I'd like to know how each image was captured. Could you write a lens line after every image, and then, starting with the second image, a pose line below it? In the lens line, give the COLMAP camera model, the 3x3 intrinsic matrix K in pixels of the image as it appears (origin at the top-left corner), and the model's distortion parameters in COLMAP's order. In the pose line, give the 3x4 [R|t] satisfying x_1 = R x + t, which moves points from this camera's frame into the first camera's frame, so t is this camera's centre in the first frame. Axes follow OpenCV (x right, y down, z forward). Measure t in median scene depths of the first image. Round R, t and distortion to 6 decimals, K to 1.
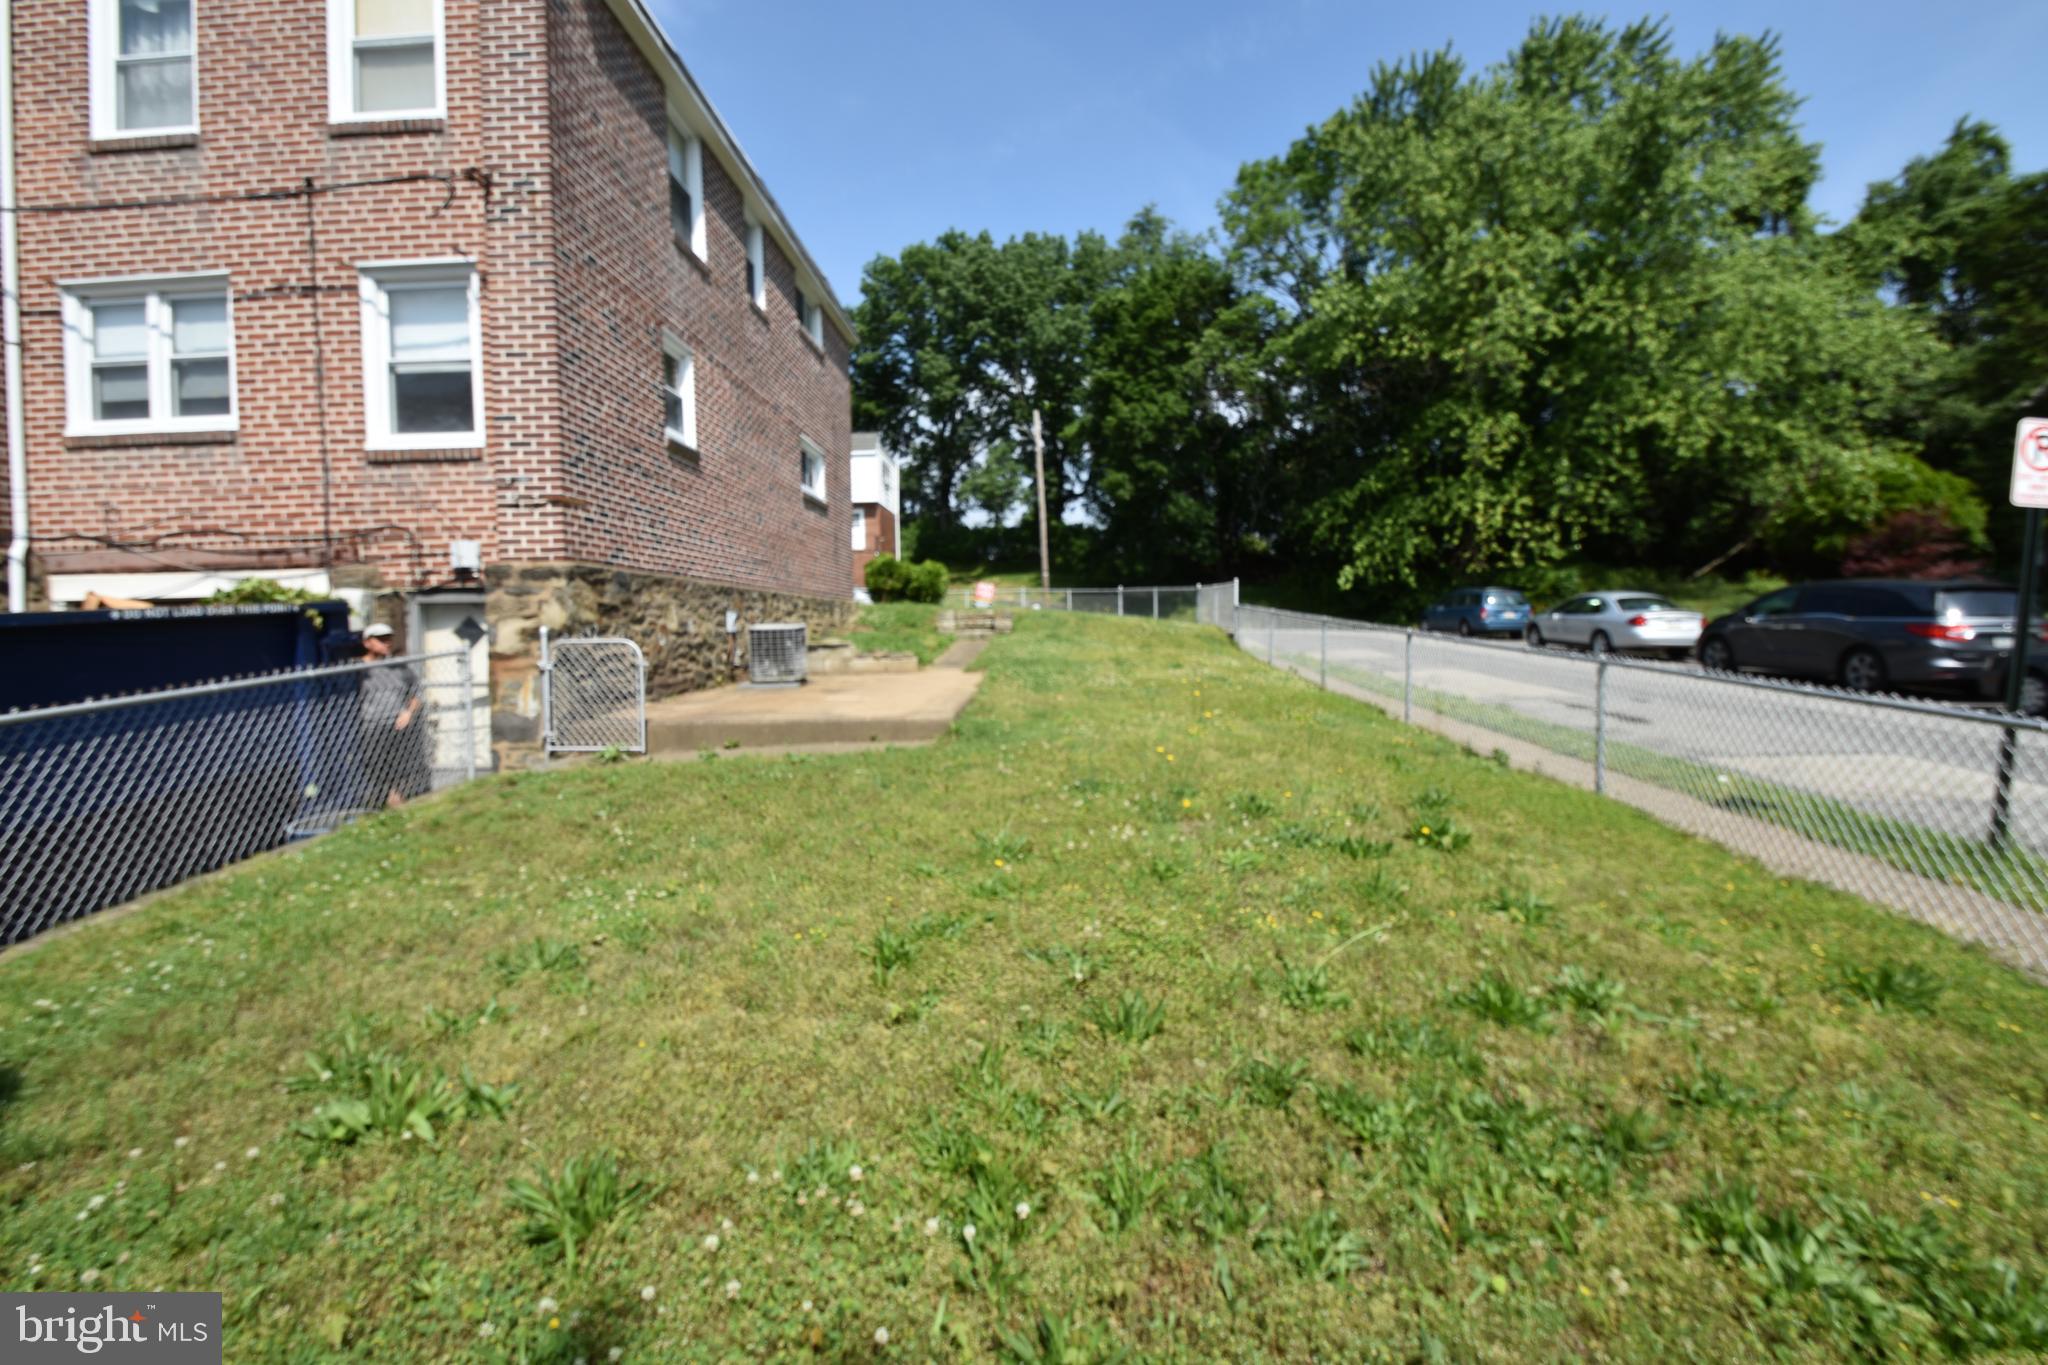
lens RADIAL K [[892.4, 0, 1033.5], [0, 892.4, 683.3], [0, 0, 1]] dist [-0.006767, -0.005670]
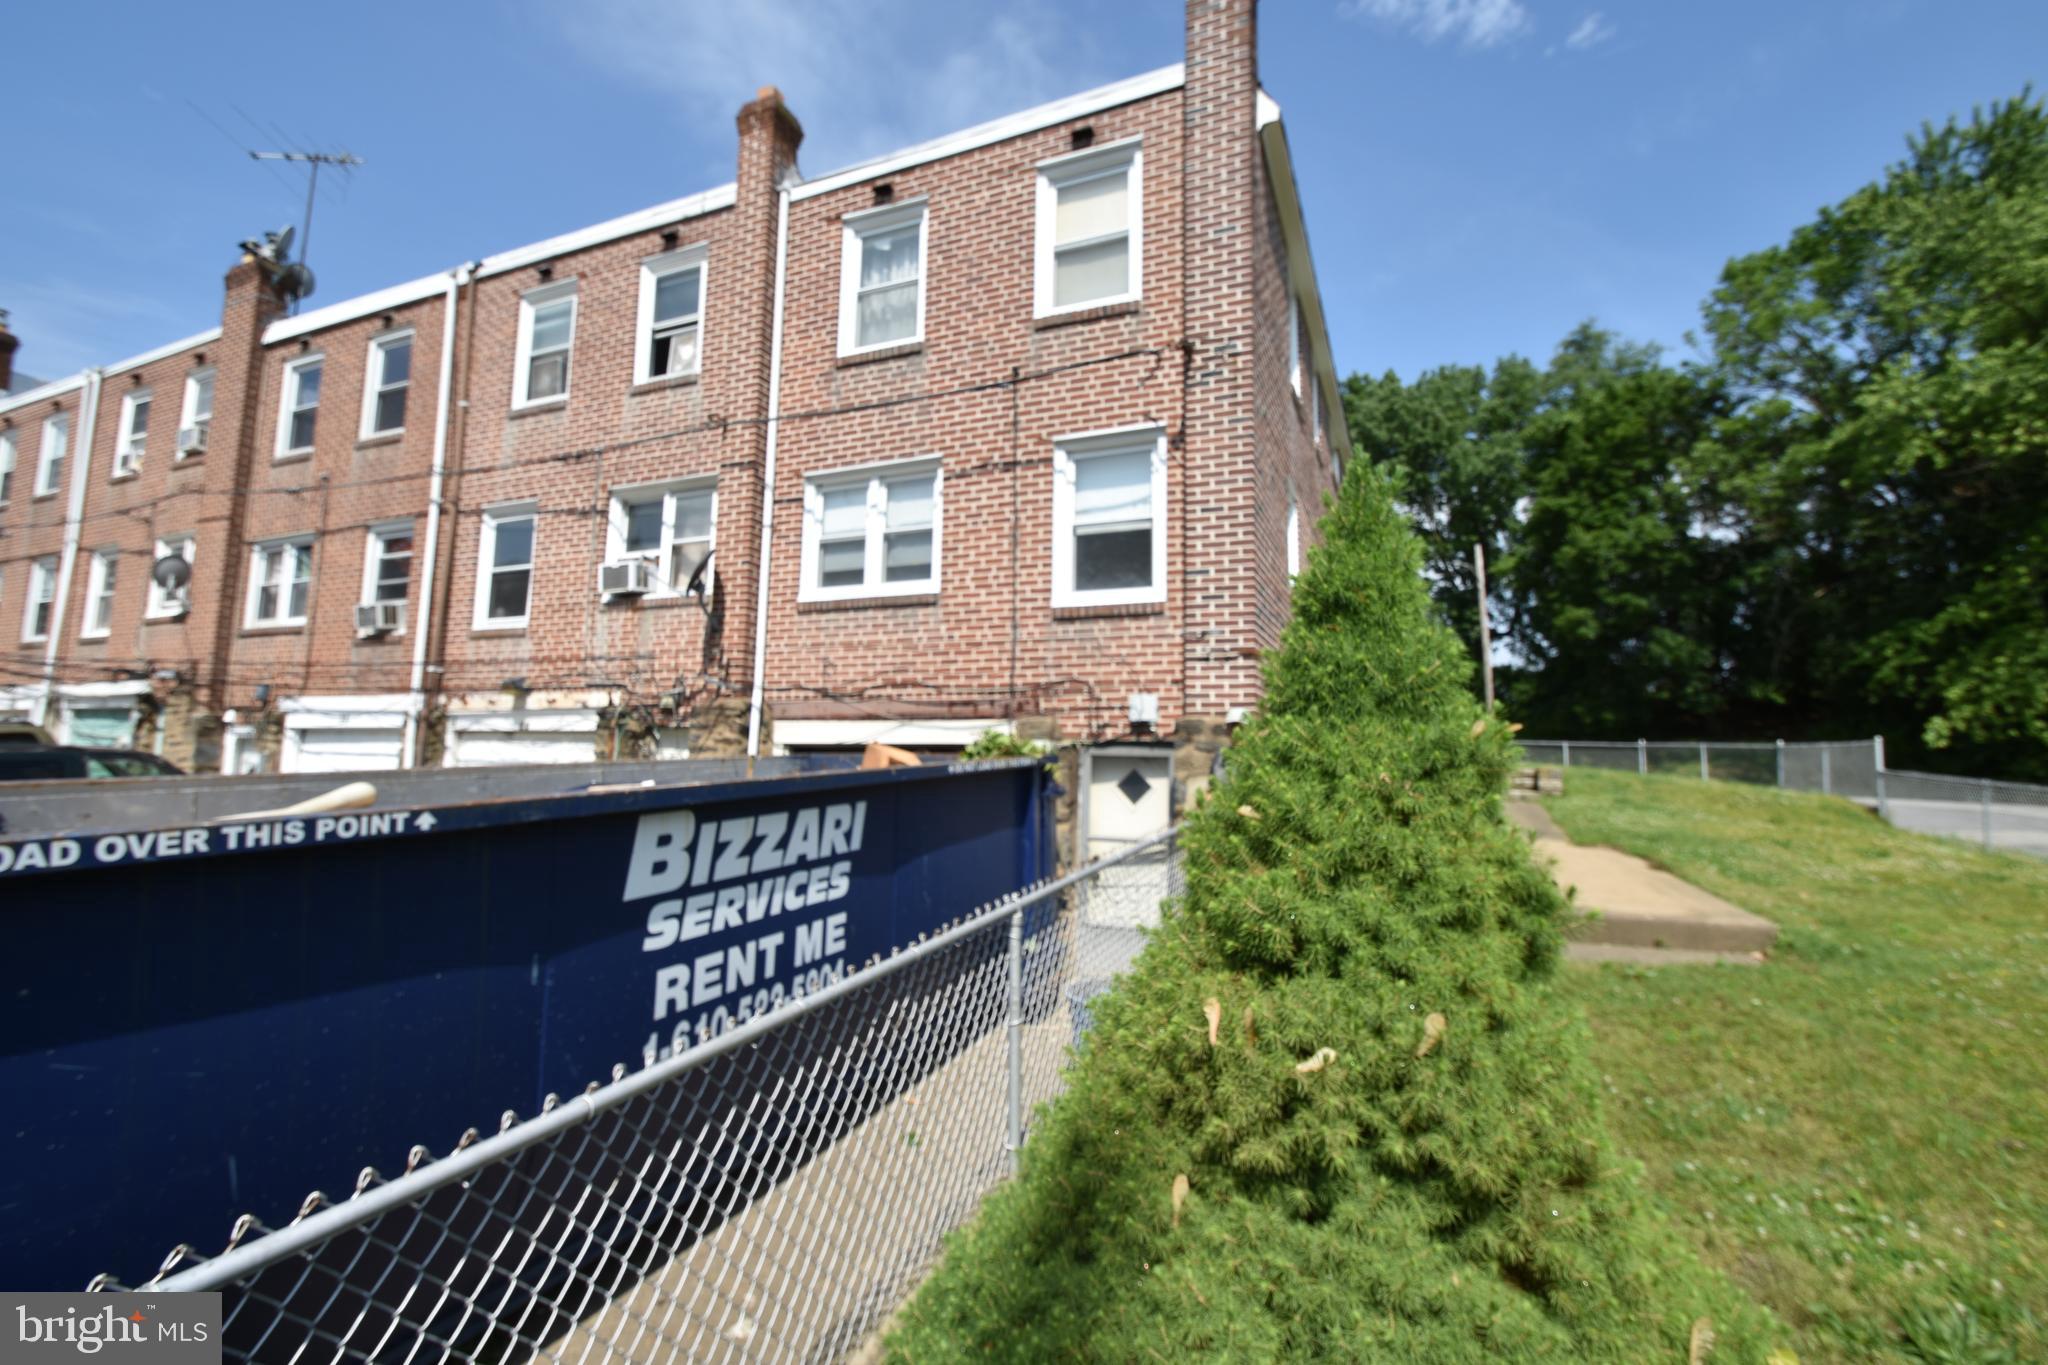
lens RADIAL K [[892.4, 0, 1012.7], [0, 892.4, 687.7], [0, 0, 1]] dist [-0.006767, -0.005670]
pose [[0.934428, 0.000908, -0.356151, -0.420335], [-0.054587, 0.988546, -0.140700, -0.019374], [0.351944, 0.150916, 0.923775, 0.027263]]
